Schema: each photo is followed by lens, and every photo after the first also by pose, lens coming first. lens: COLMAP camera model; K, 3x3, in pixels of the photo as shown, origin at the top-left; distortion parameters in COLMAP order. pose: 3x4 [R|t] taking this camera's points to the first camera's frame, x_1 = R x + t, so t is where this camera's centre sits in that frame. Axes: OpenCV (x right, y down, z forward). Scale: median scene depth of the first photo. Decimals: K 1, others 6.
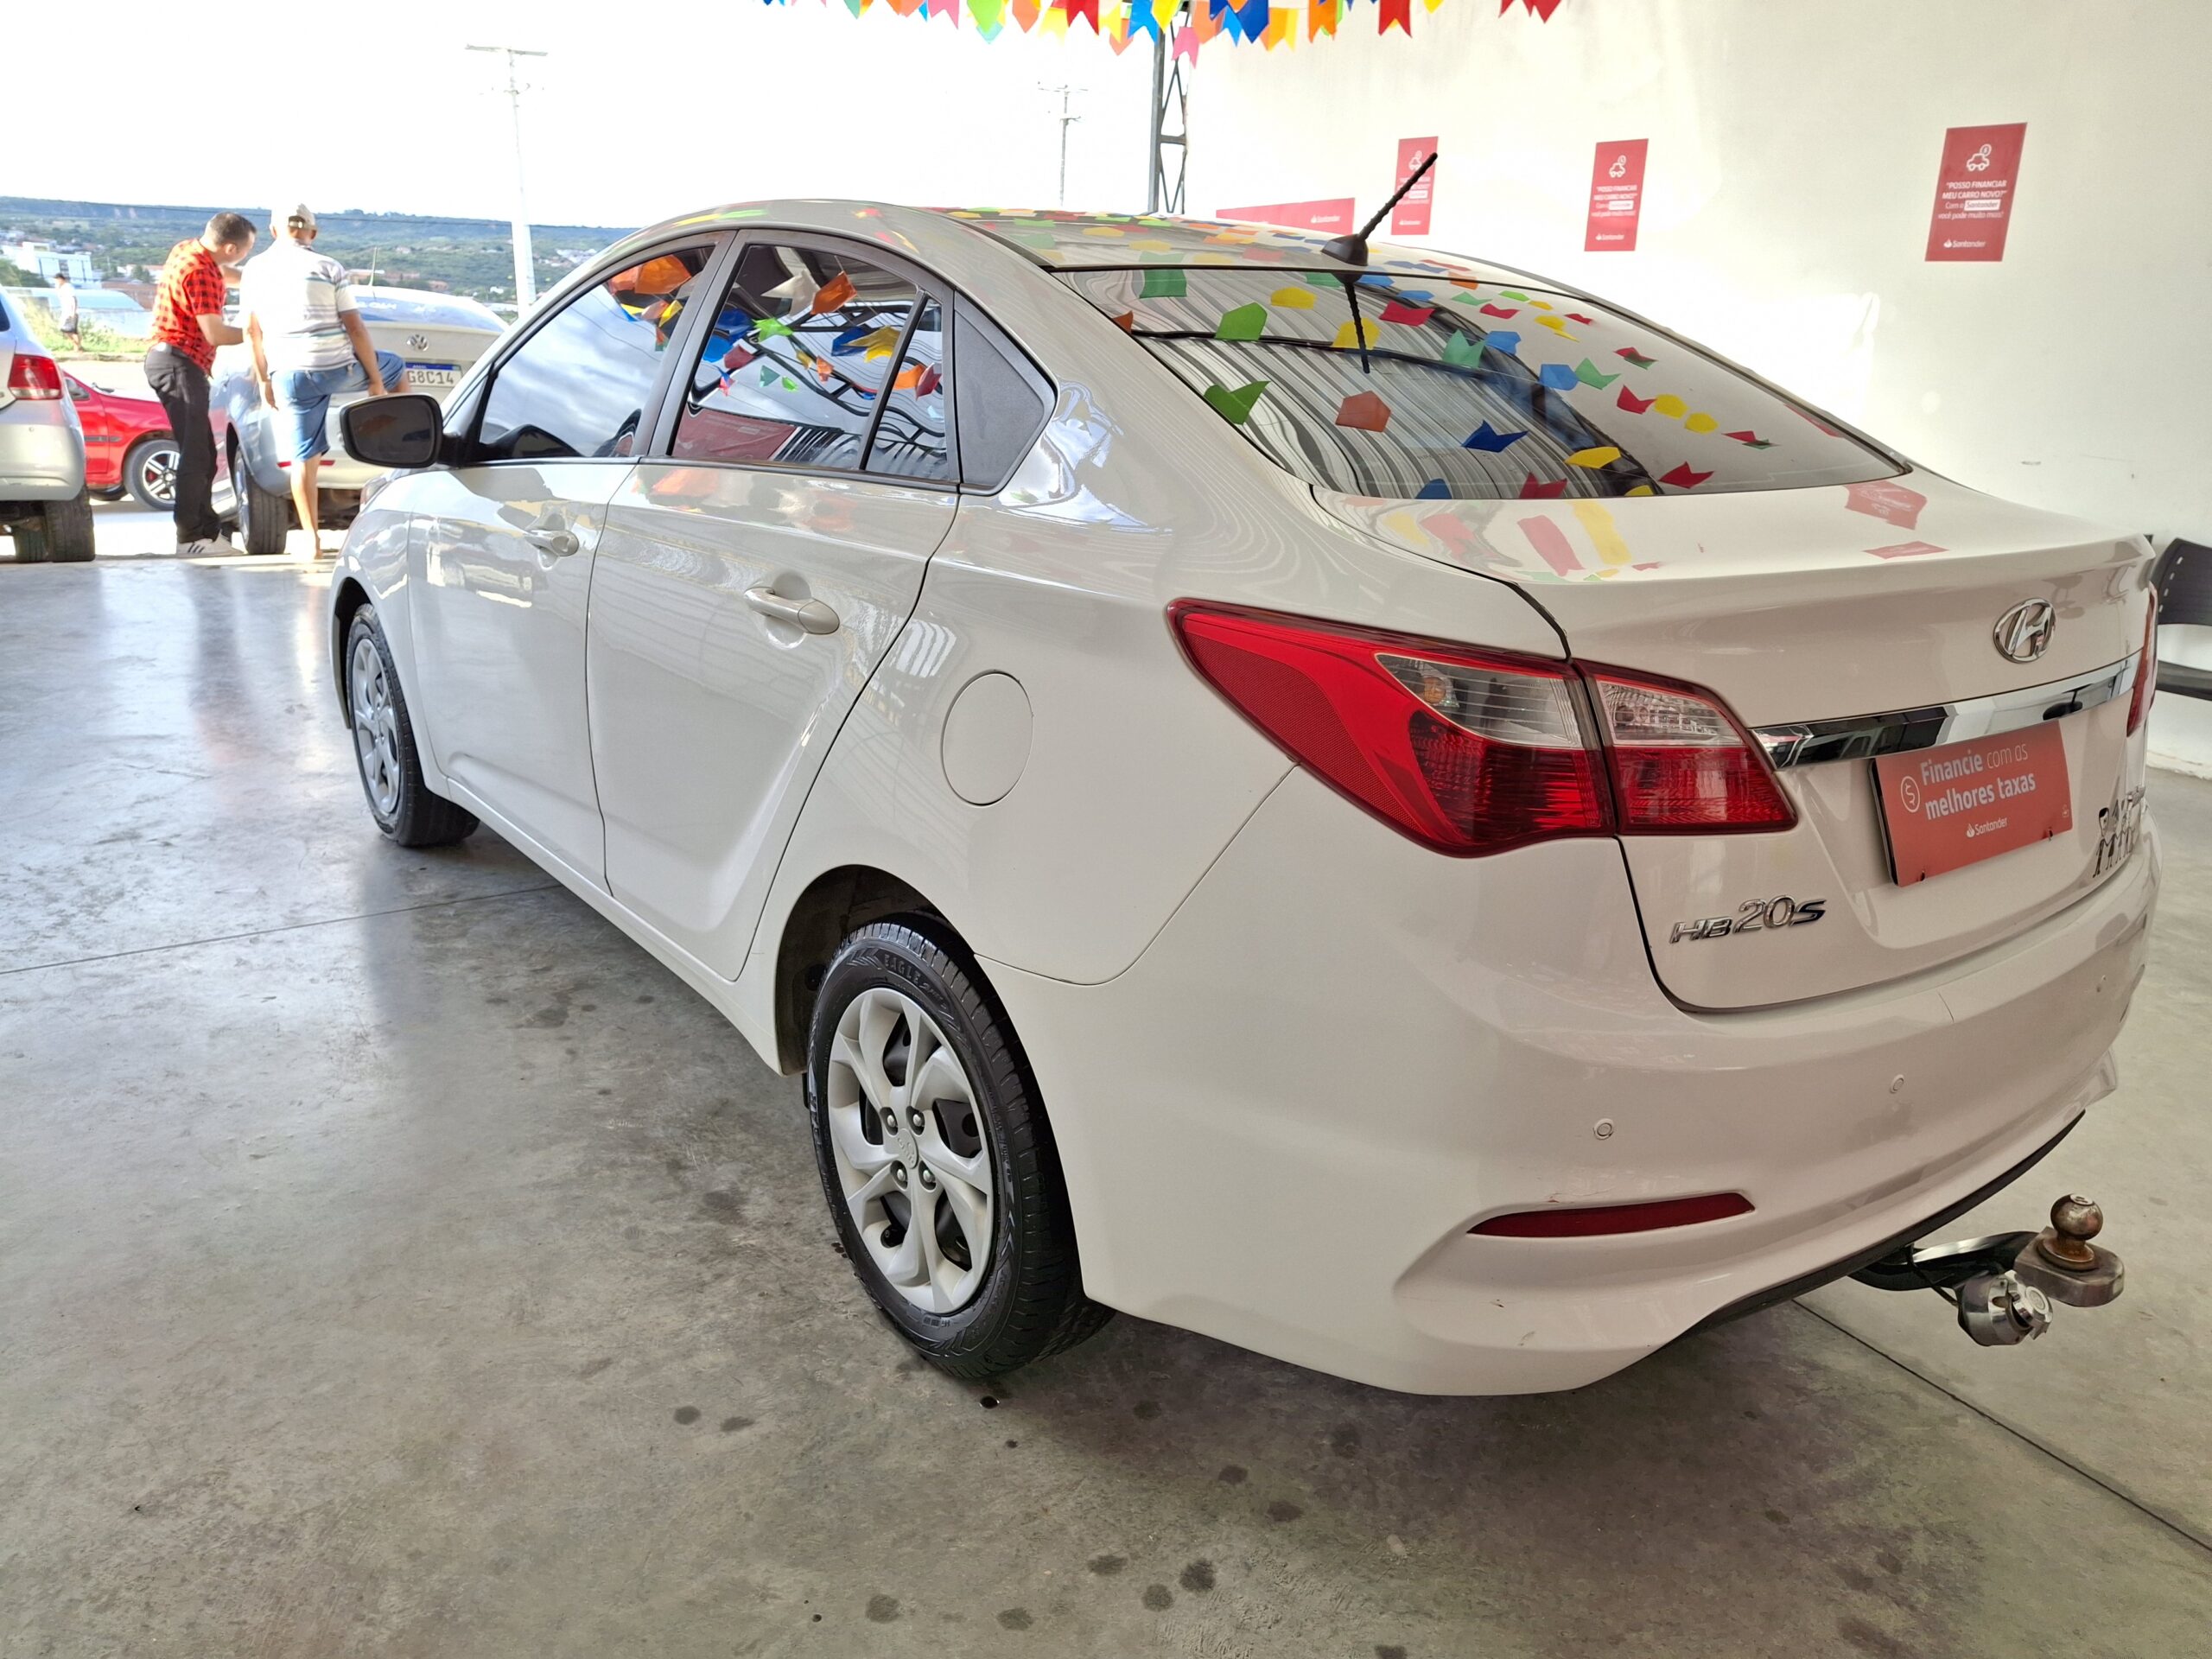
lens RADIAL K [[1597.4, 0, 1106.0], [0, 1597.4, 829.5], [0, 0, 1]] dist [0.041520, -0.087835]
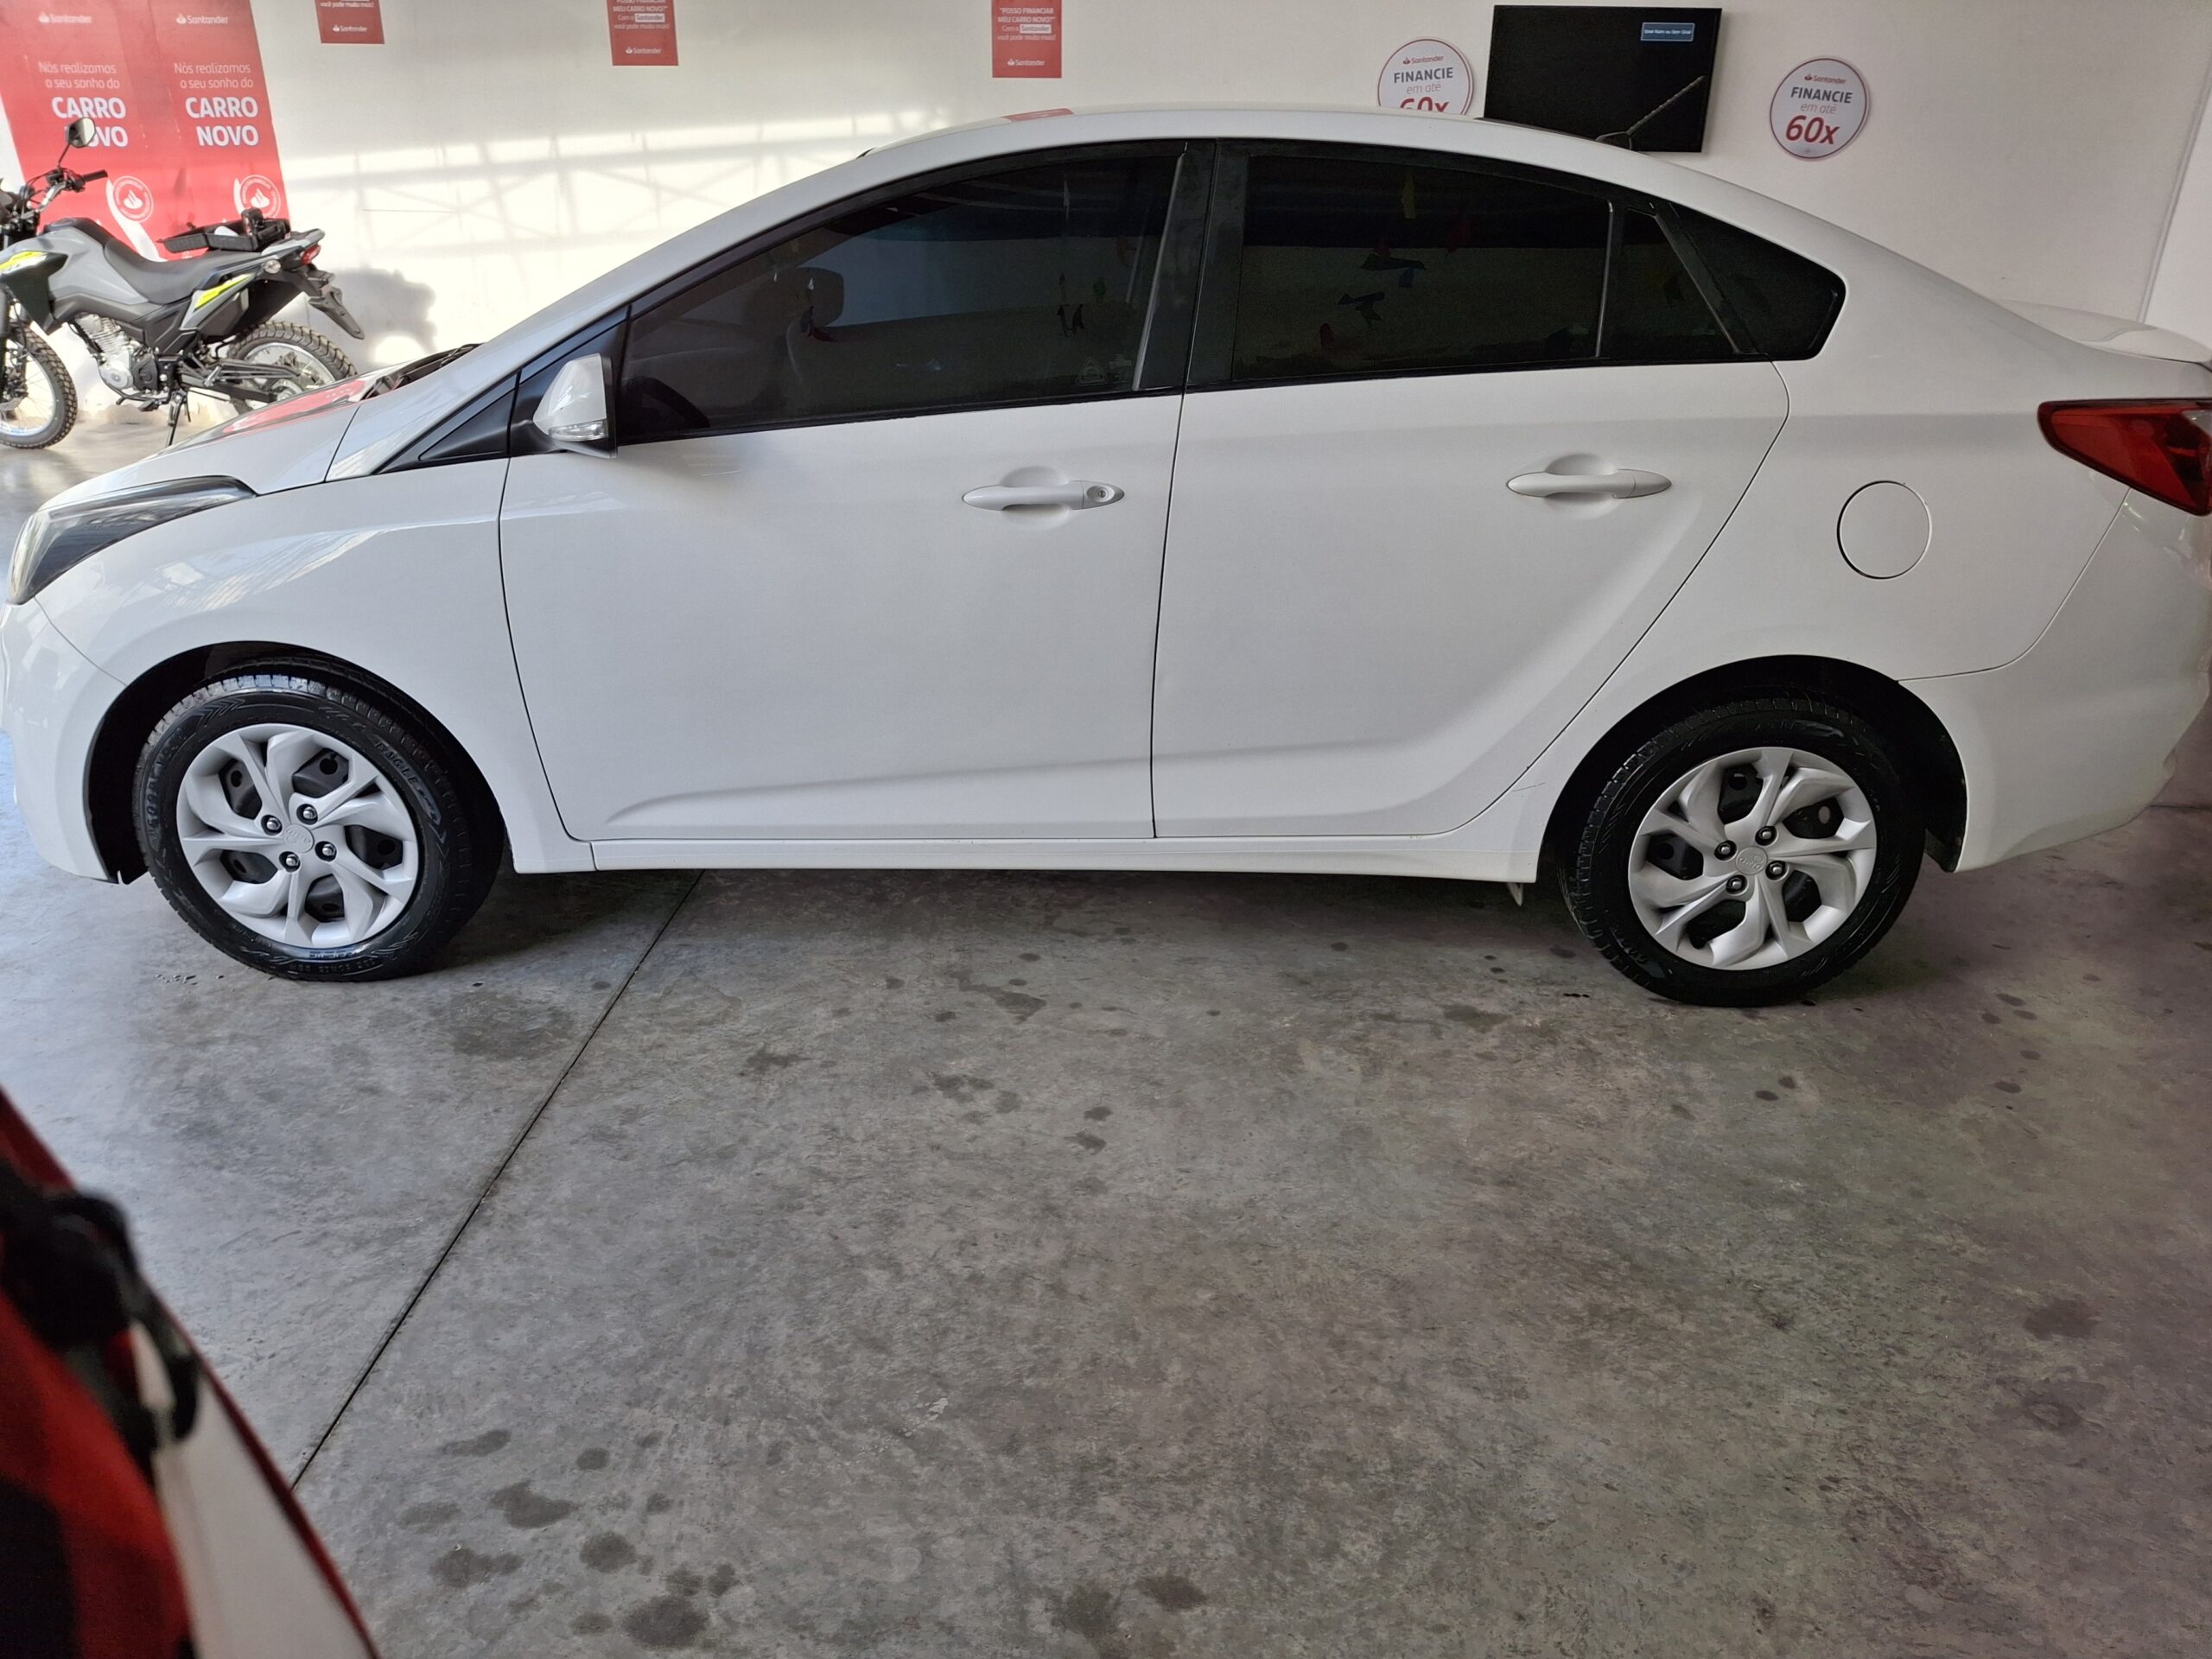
lens RADIAL K [[1597.4, 0, 1106.0], [0, 1597.4, 829.5], [0, 0, 1]] dist [0.041520, -0.087835]
pose [[0.631440, -0.343080, 0.695399, -1.325156], [0.254583, 0.938809, 0.232001, -0.261561], [-0.732442, 0.030542, 0.680144, 0.451241]]
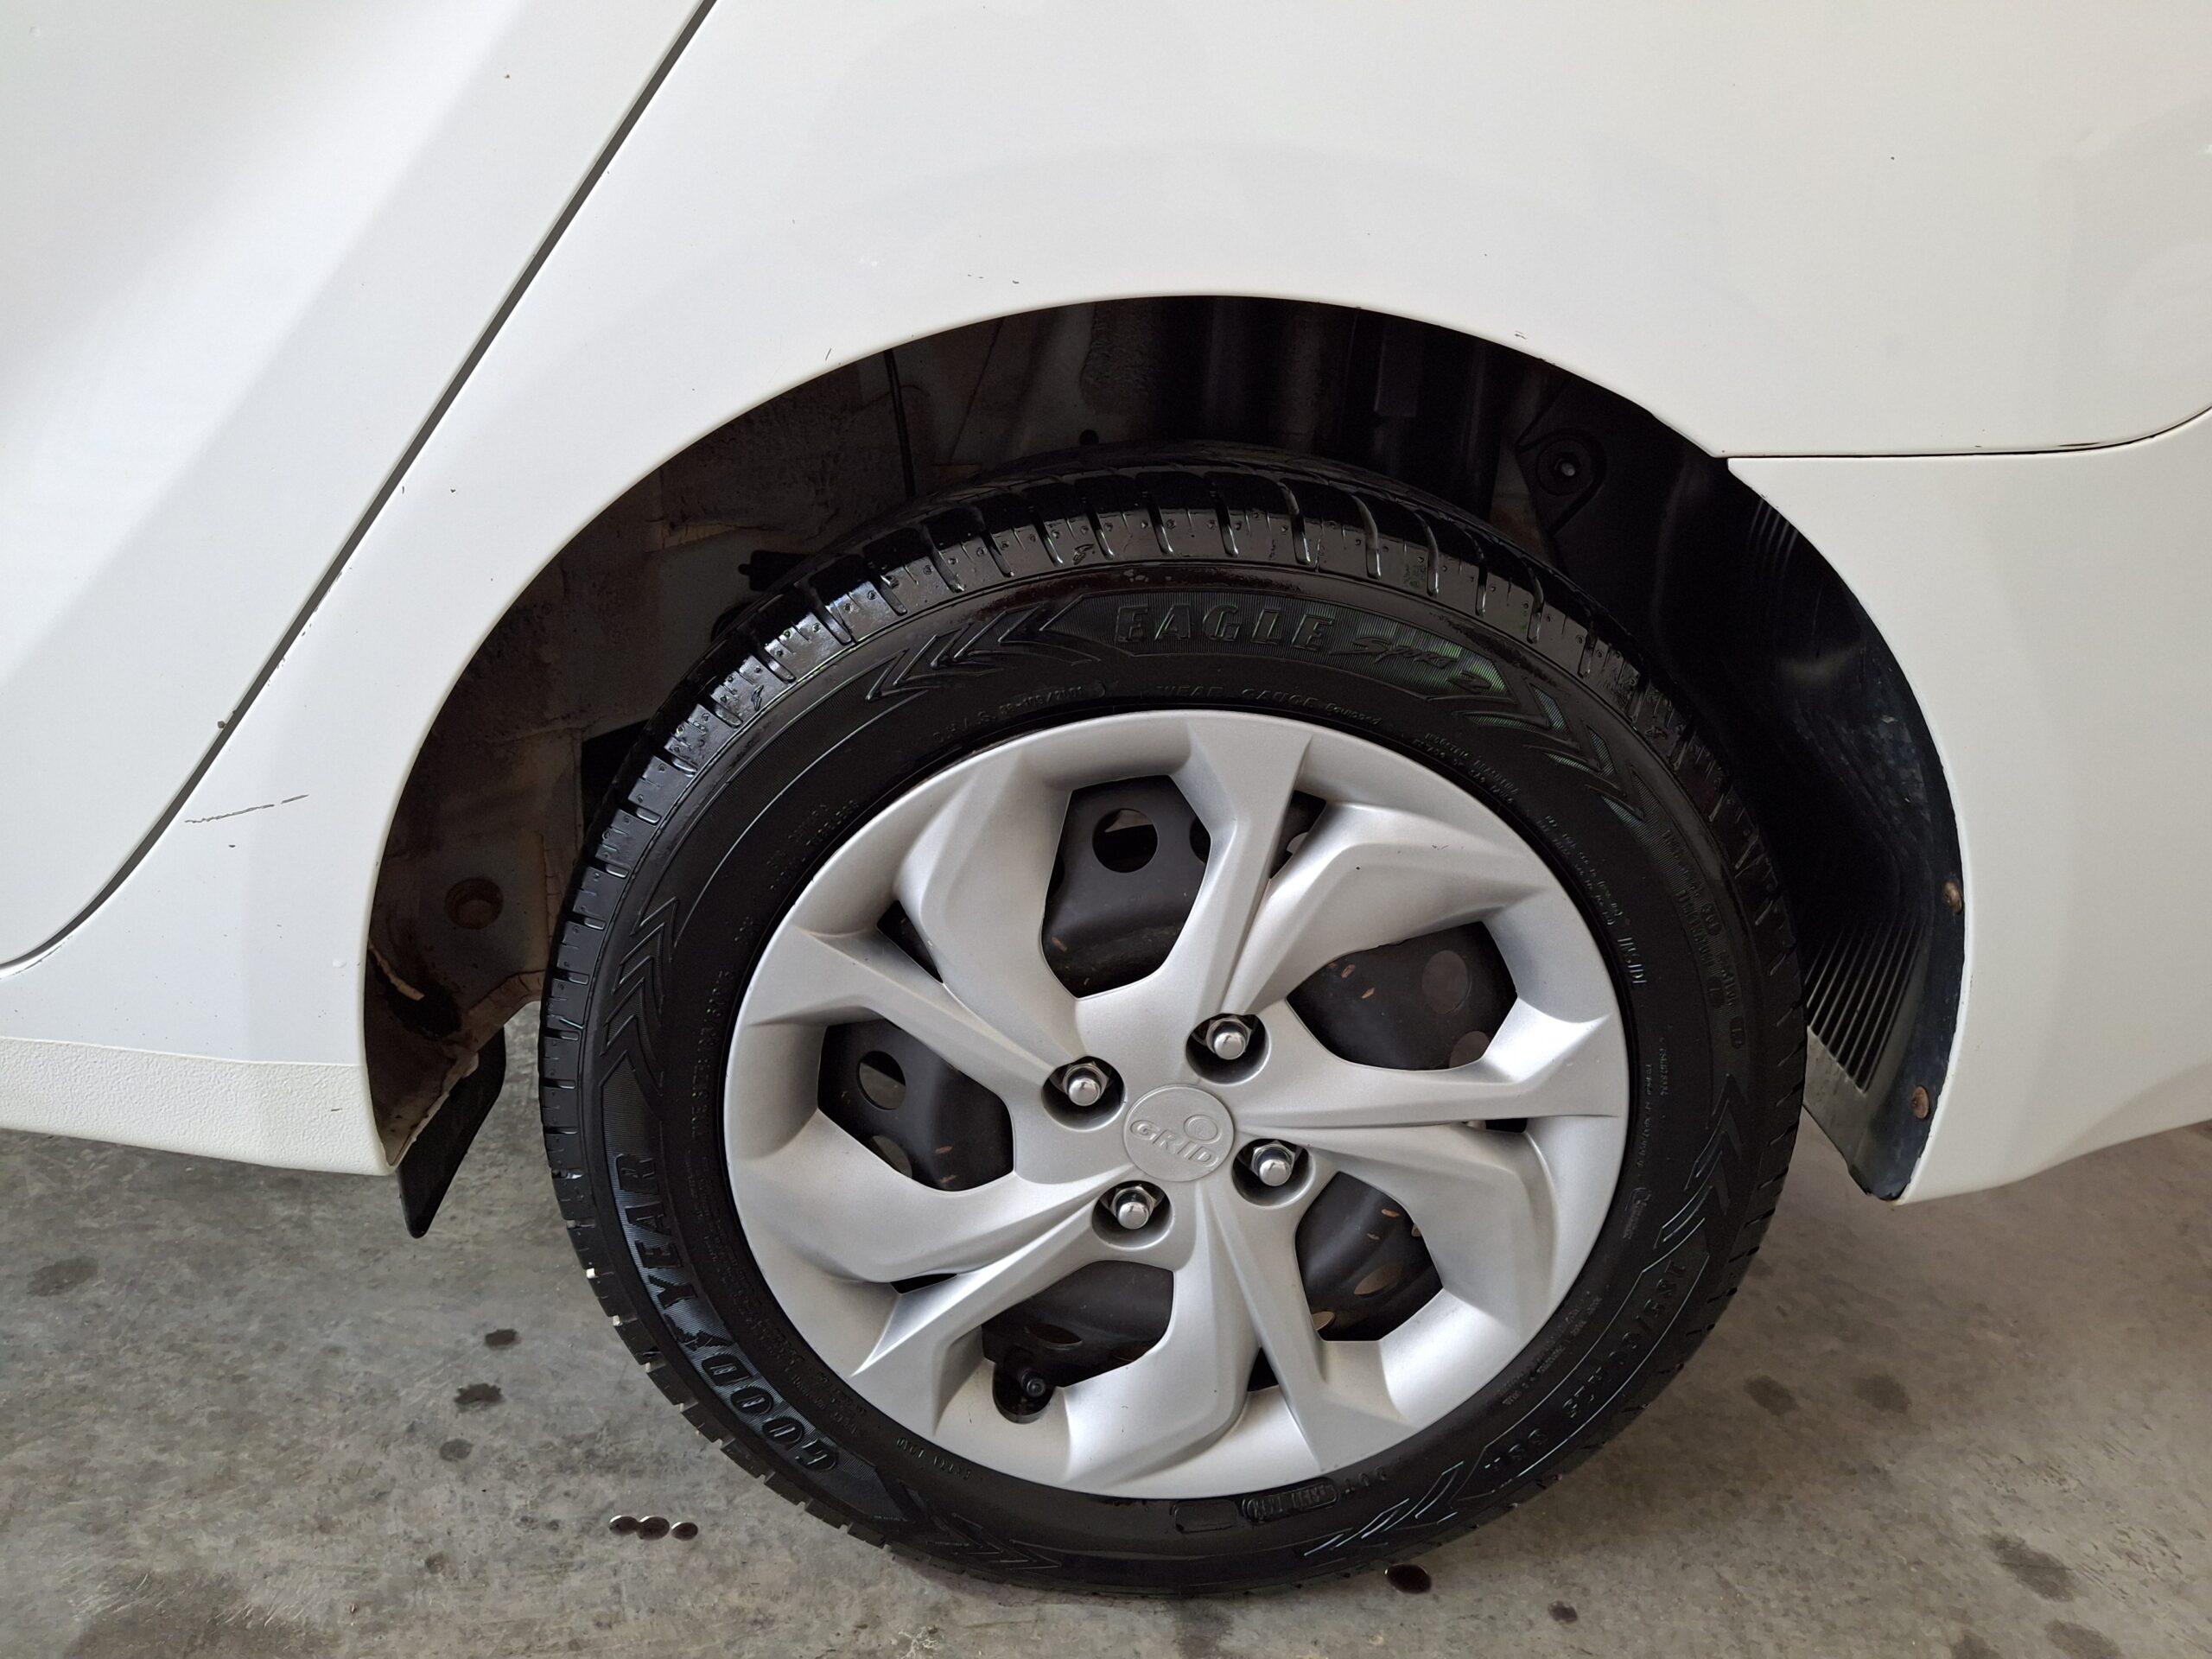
lens RADIAL K [[1597.4, 0, 1106.0], [0, 1597.4, 829.5], [0, 0, 1]] dist [0.041520, -0.087835]
pose [[0.619372, -0.278430, 0.734068, -0.365572], [0.184127, 0.960439, 0.208934, 0.049982], [-0.763201, 0.005754, 0.646136, 0.731395]]
